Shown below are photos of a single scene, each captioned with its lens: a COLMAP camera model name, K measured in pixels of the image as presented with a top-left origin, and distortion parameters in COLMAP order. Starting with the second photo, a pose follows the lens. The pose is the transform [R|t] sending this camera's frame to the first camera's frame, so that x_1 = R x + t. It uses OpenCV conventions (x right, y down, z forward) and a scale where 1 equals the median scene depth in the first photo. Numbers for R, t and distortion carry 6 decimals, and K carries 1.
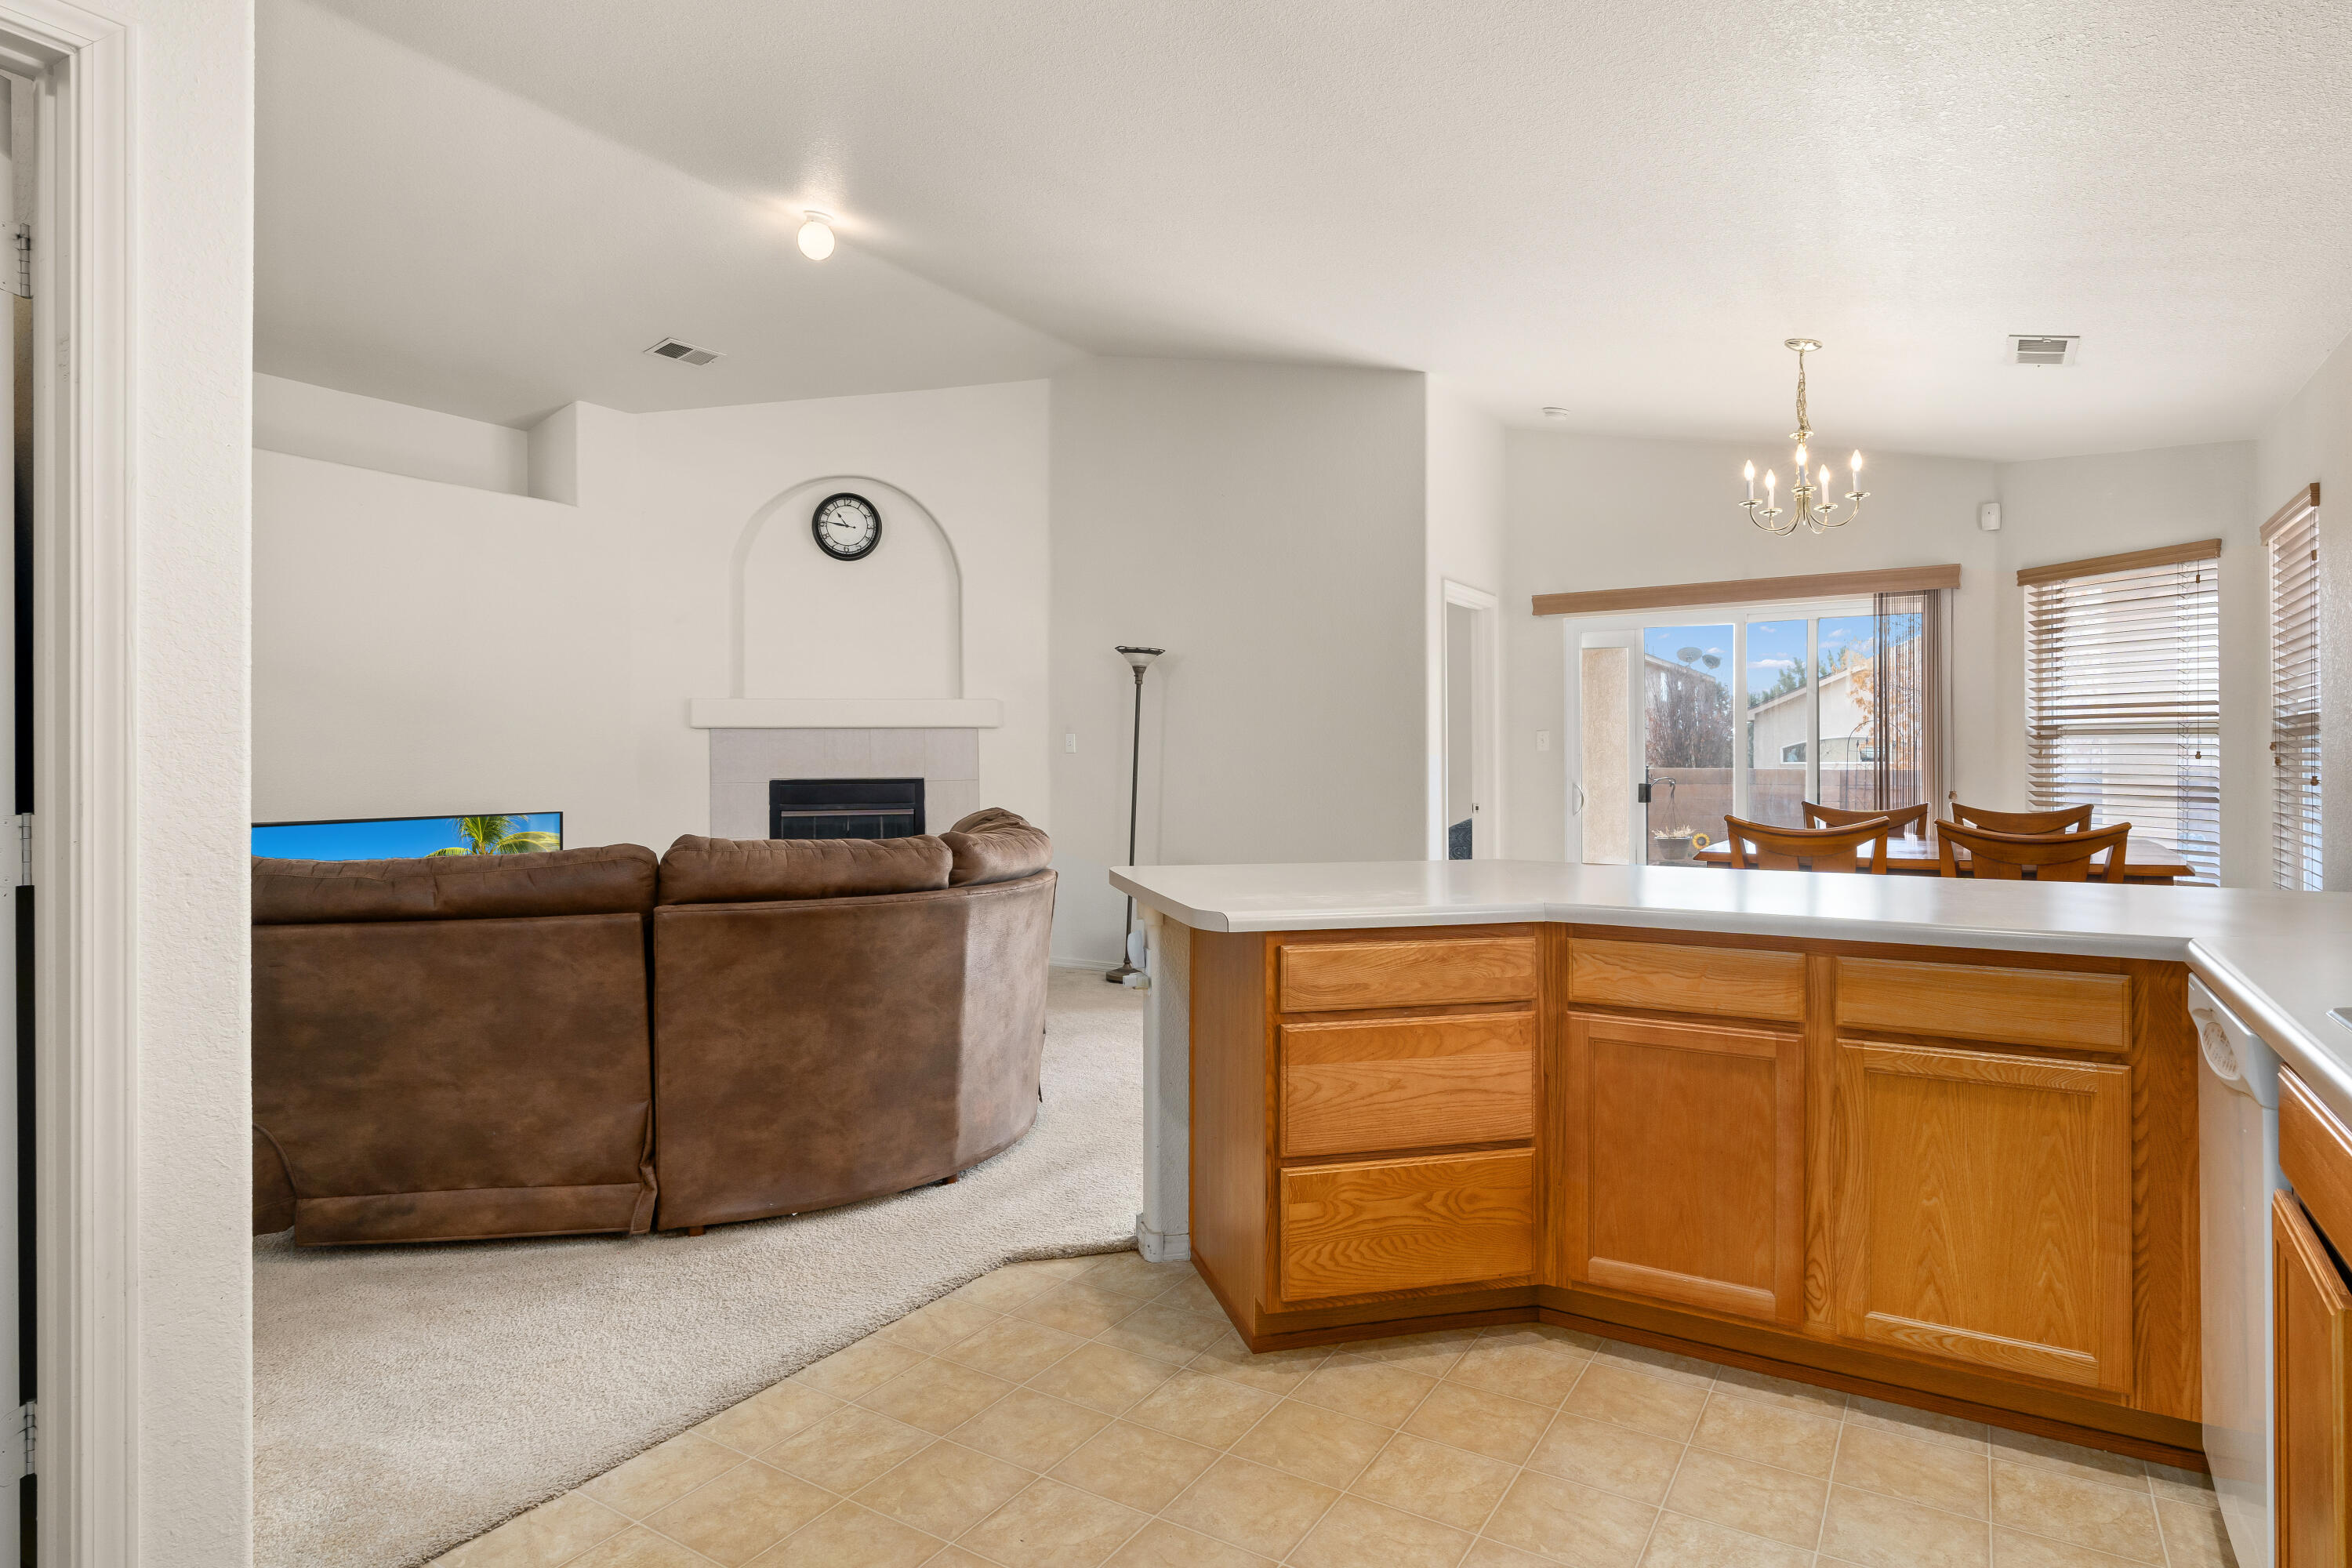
lens RADIAL K [[1285.4, 0, 1176.0], [0, 1285.4, 784.0], [0, 0, 1]] dist [0.000139, 0.000086]
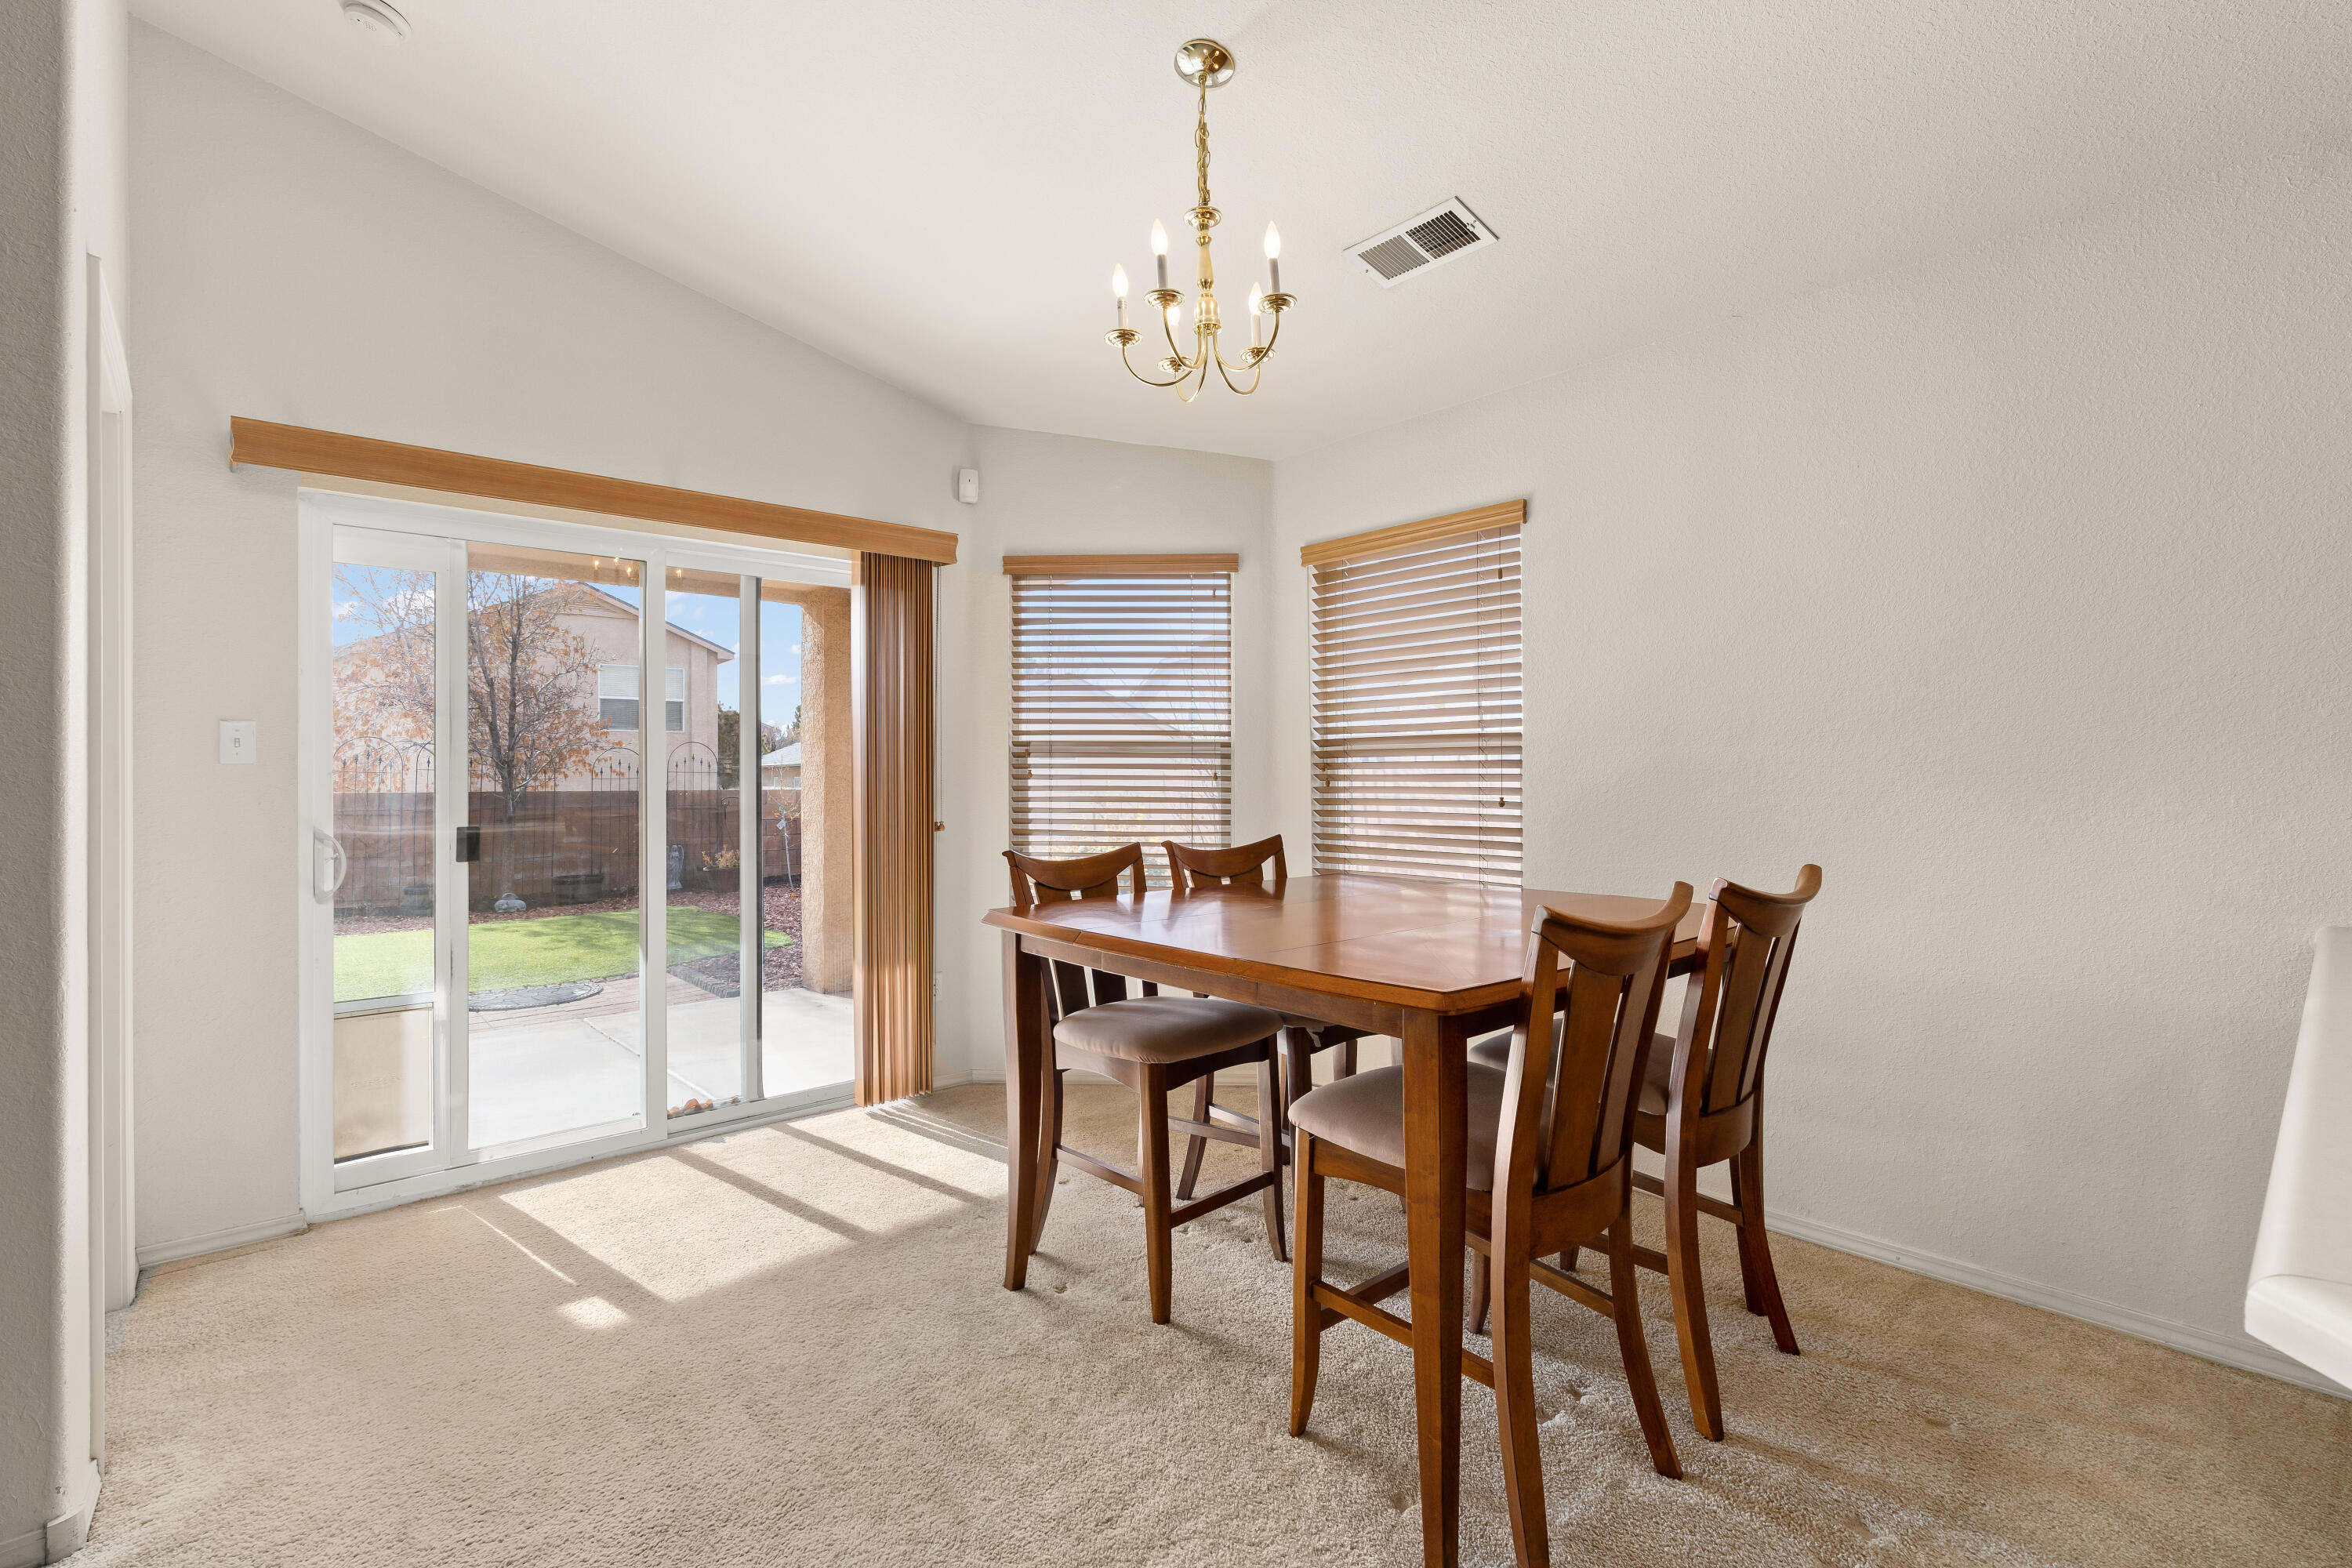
lens RADIAL K [[1102.3, 0, 1176.0], [0, 1102.3, 784.0], [0, 0, 1]] dist [-0.000171, 0.000039]
pose [[0.335782, -0.007027, 0.941914, 0.029219], [-0.005194, 0.999943, 0.009312, -0.027611], [-0.941925, -0.008019, 0.335726, 0.659616]]
